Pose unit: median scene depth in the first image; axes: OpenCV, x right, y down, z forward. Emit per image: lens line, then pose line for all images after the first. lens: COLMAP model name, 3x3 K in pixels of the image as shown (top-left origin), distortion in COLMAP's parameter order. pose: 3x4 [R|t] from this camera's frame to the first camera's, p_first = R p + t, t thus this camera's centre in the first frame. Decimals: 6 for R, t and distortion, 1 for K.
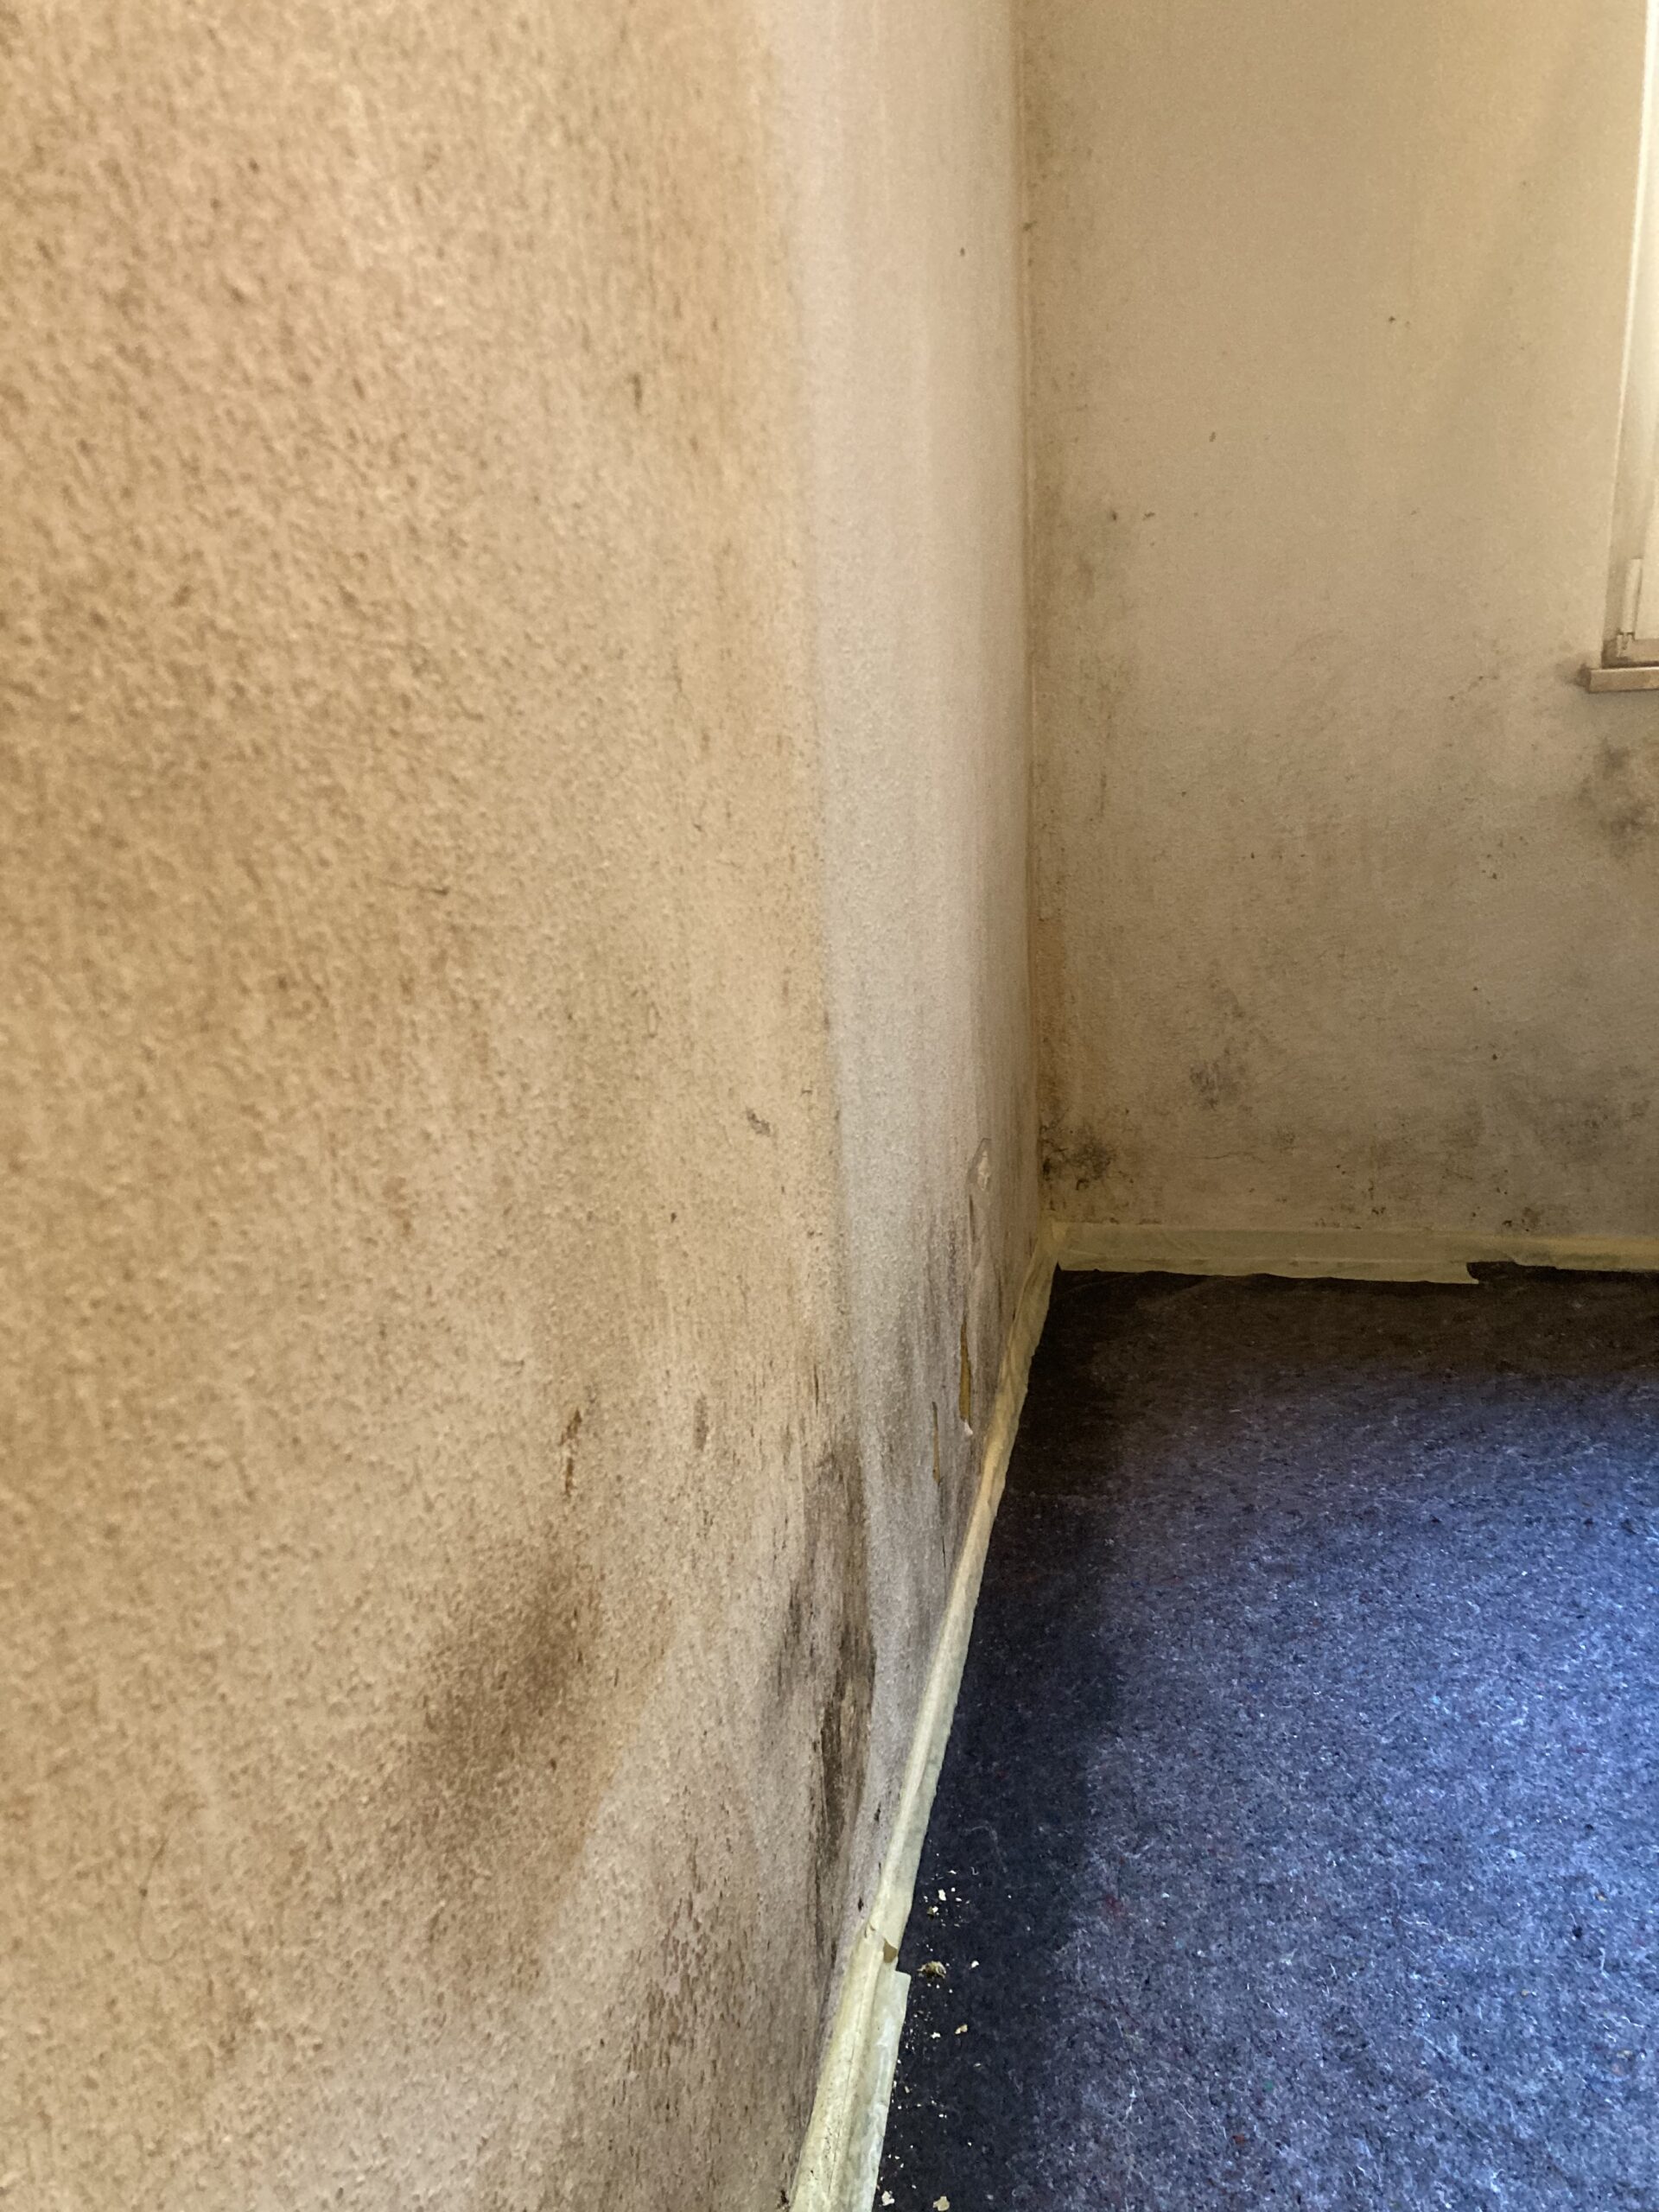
lens RADIAL K [[1805.7, 0, 829.5], [0, 1805.7, 1106.0], [0, 0, 1]] dist [0.001354, -0.000221]
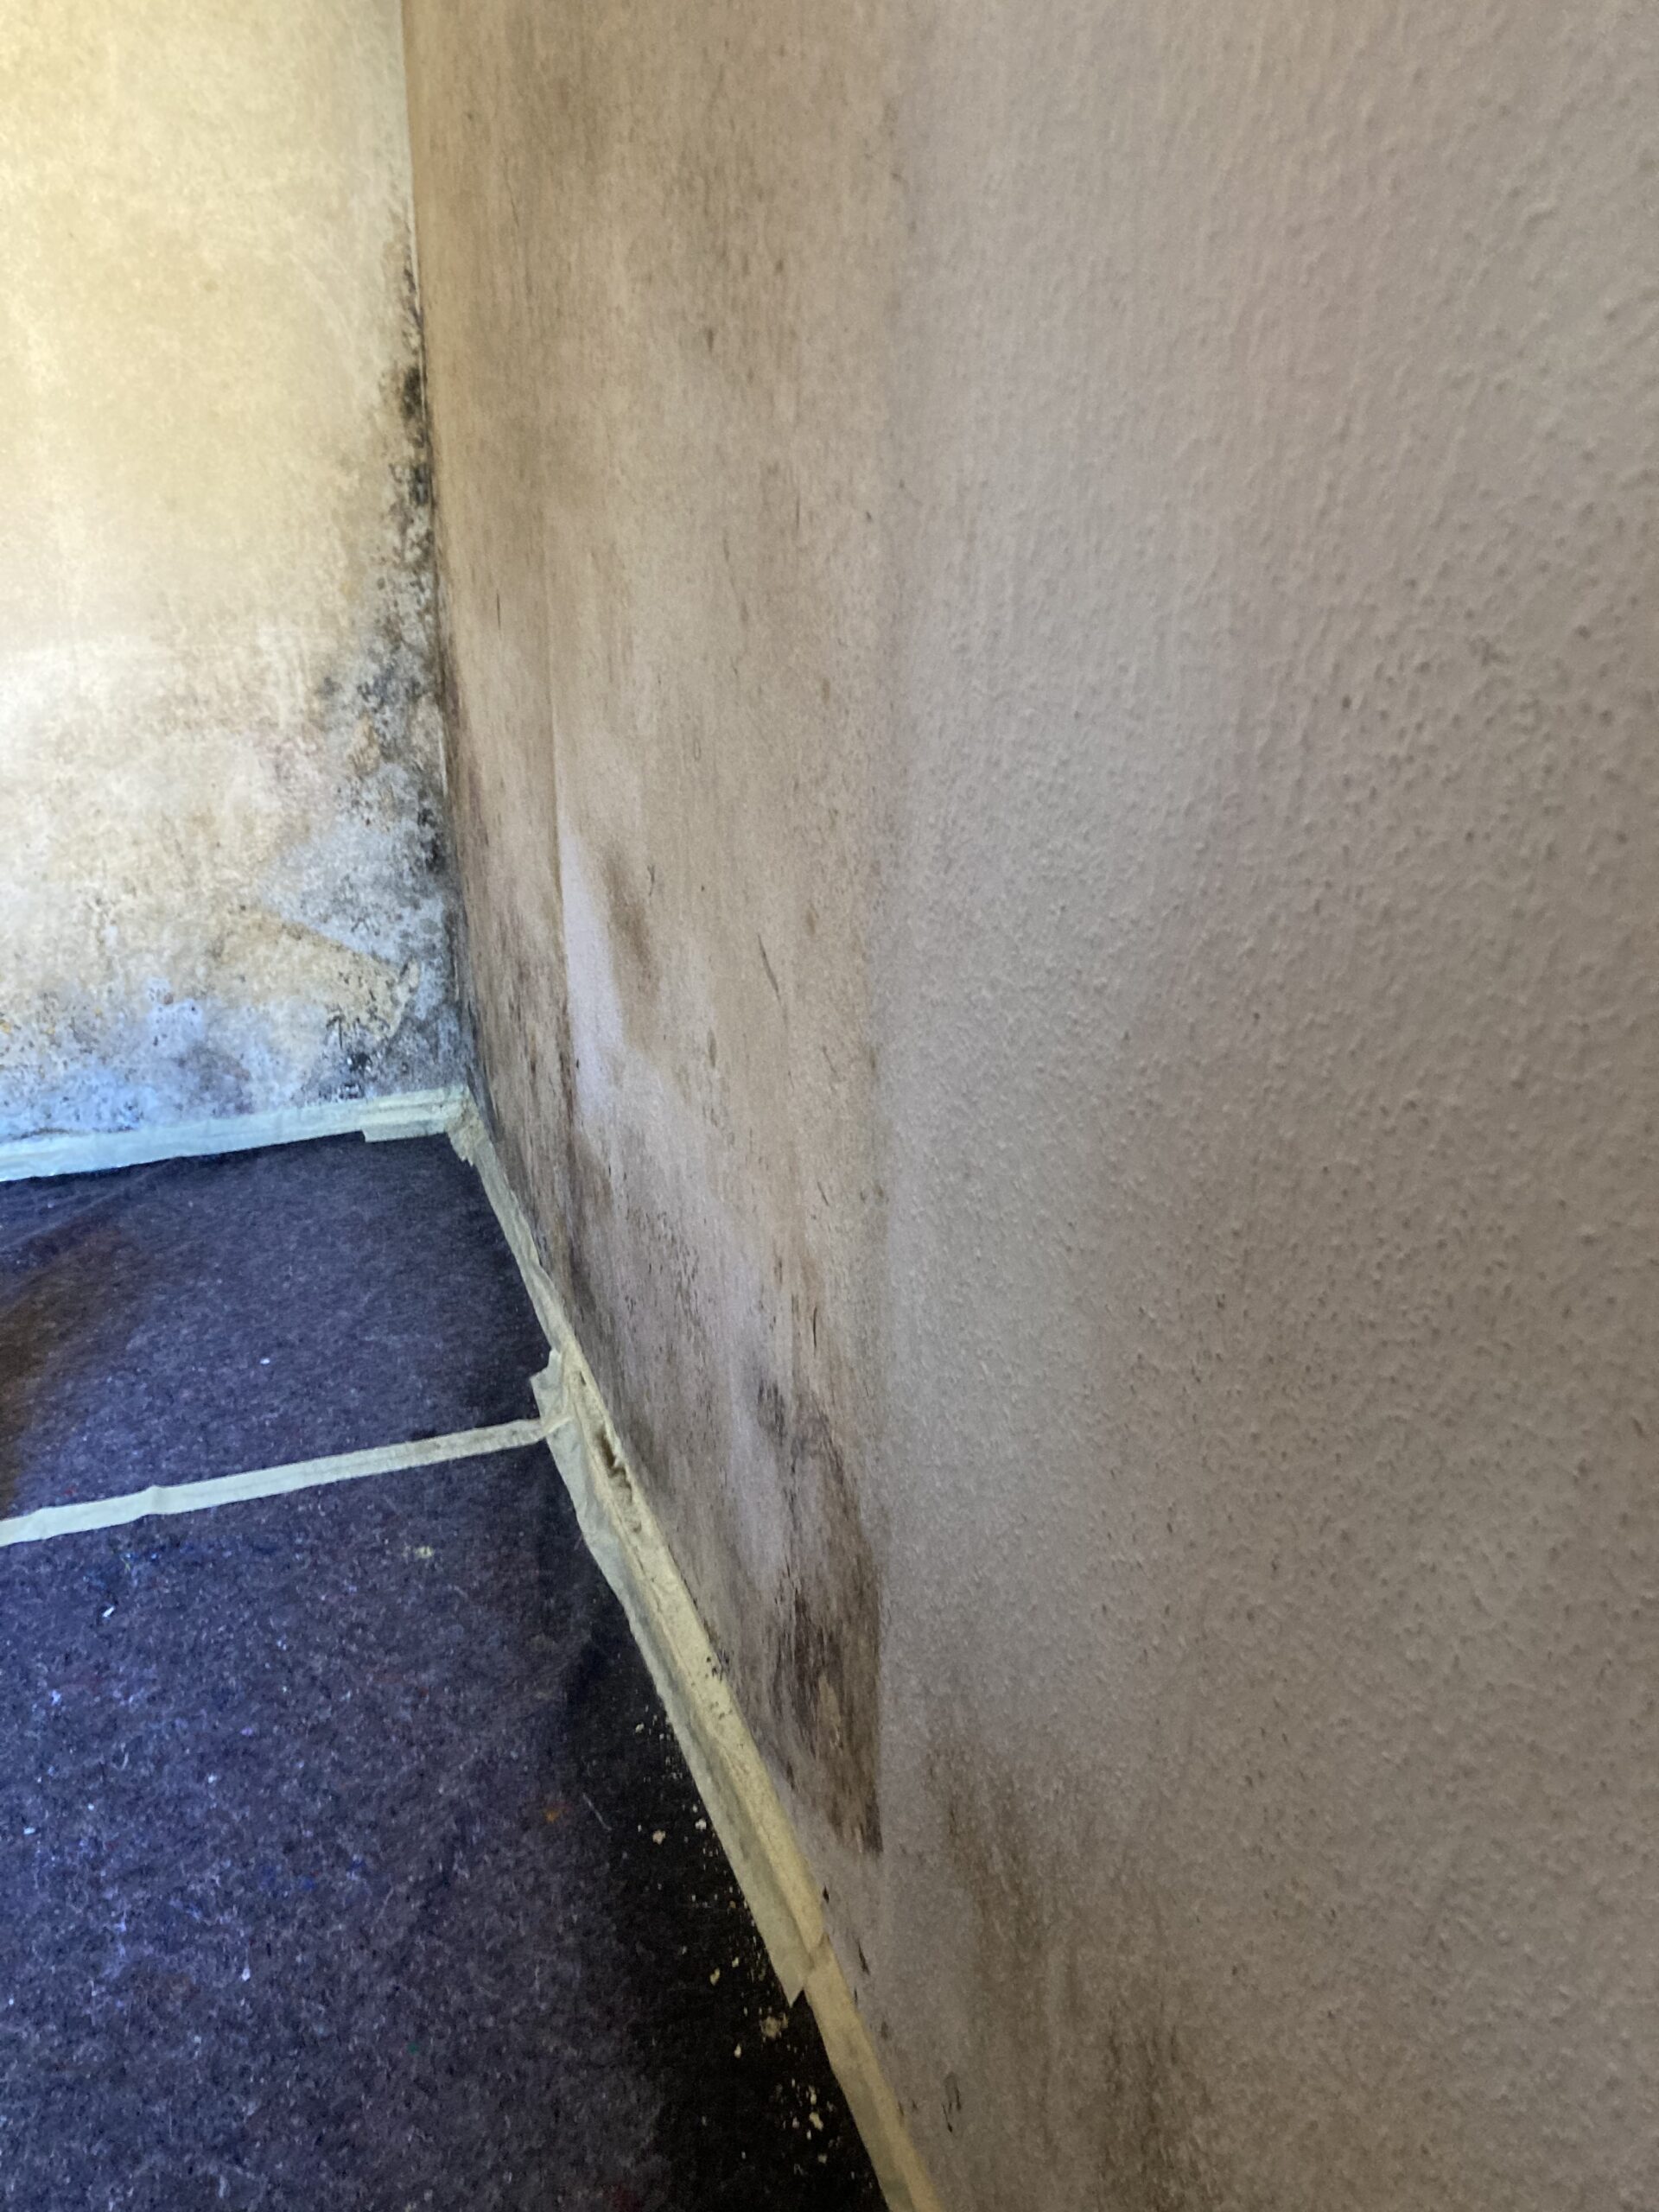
lens RADIAL K [[1805.7, 0, 829.5], [0, 1805.7, 1106.0], [0, 0, 1]] dist [0.001354, -0.000221]
pose [[-0.860310, 0.235223, -0.452256, 0.383543], [-0.123333, 0.764777, 0.632380, -0.538837], [0.494626, 0.599821, -0.628935, 1.465576]]
